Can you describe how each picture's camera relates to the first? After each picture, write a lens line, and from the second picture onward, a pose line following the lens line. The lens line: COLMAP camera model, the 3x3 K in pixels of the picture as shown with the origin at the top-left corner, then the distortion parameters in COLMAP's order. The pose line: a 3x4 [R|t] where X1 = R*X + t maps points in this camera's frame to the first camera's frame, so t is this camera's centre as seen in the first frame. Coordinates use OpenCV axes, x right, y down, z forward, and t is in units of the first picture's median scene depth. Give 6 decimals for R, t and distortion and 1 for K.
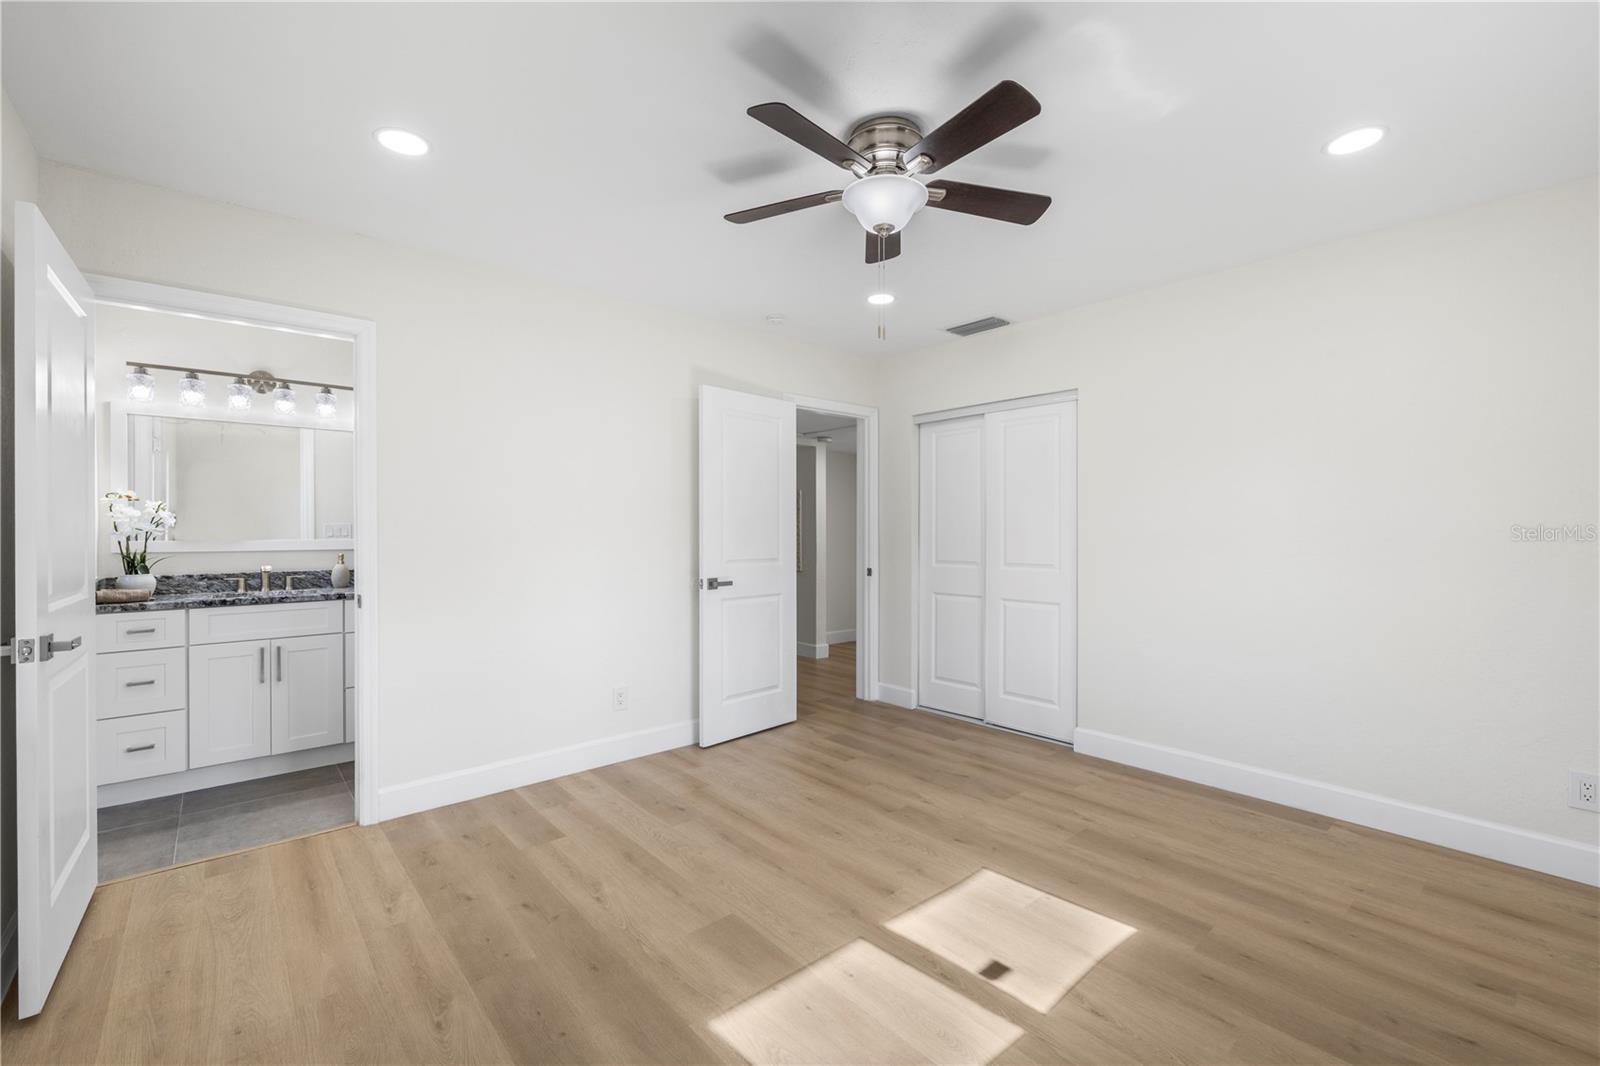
lens RADIAL K [[672.5, 0, 814.2], [0, 672.5, 531.0], [0, 0, 1]] dist [0.001166, 0.000156]
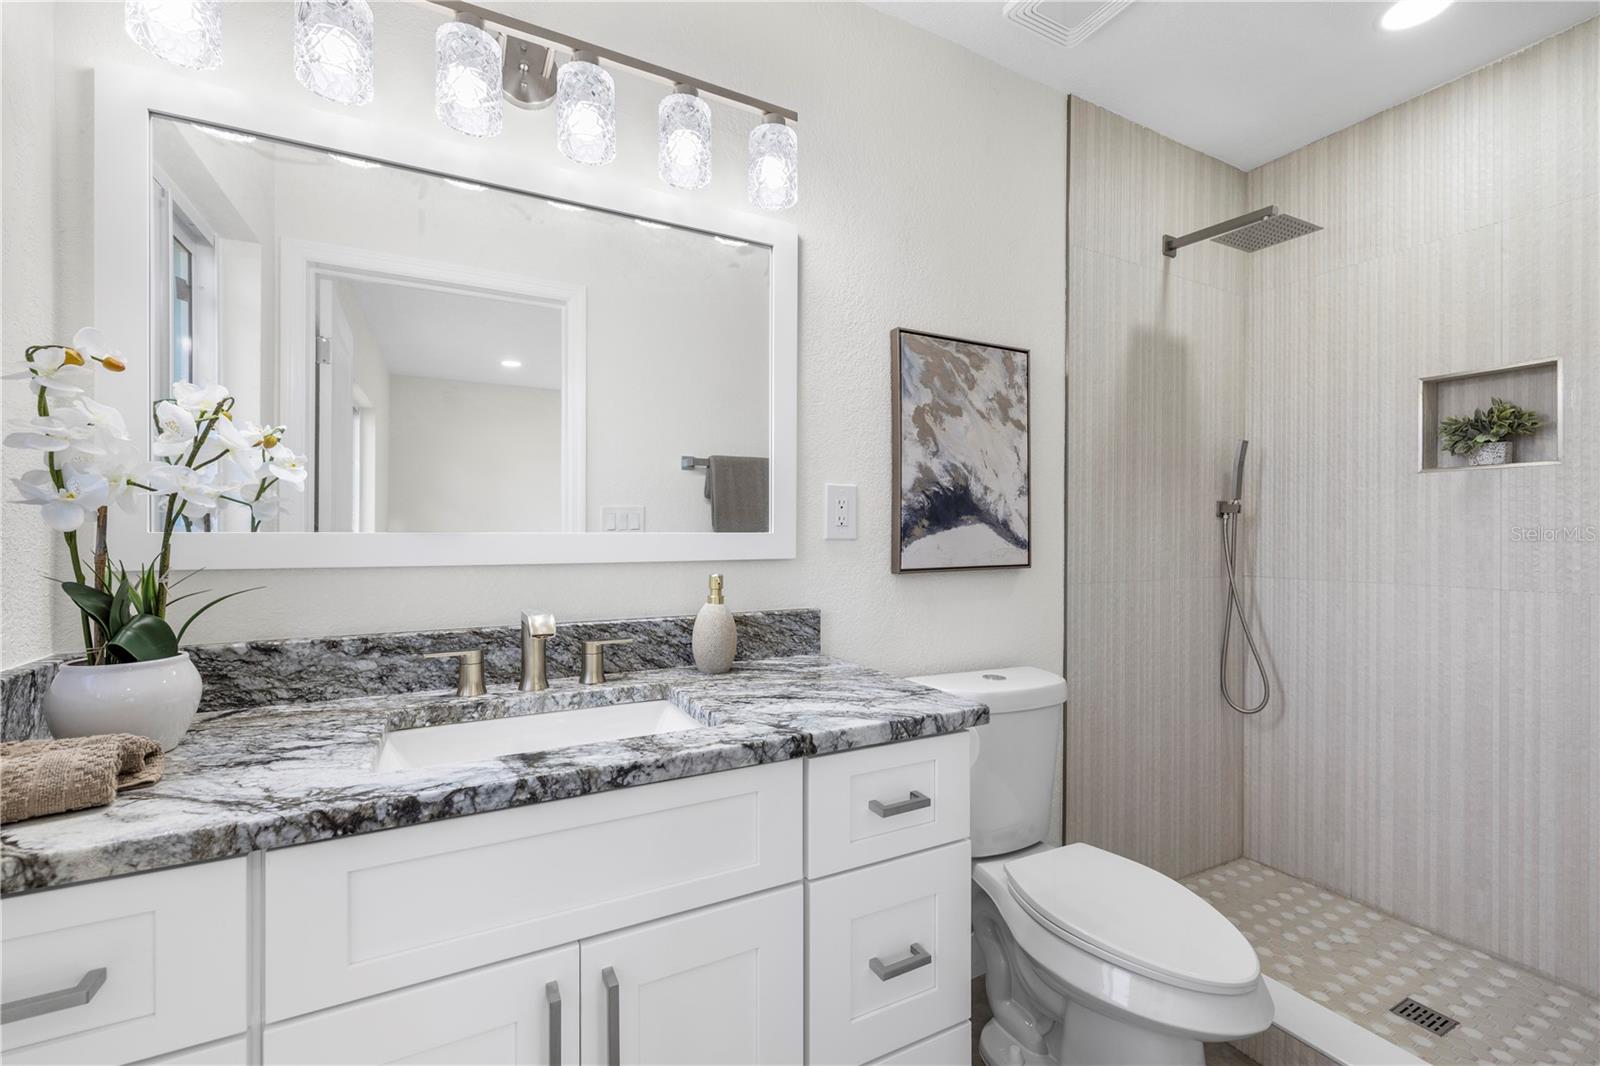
lens RADIAL K [[672.5, 0, 814.8], [0, 672.5, 533.3], [0, 0, 1]] dist [0.001166, 0.000156]
pose [[0.975723, 0.001894, -0.219001, -0.637159], [-0.001841, 0.999998, 0.000446, 0.014437], [0.219002, -0.000032, 0.975724, 0.741907]]
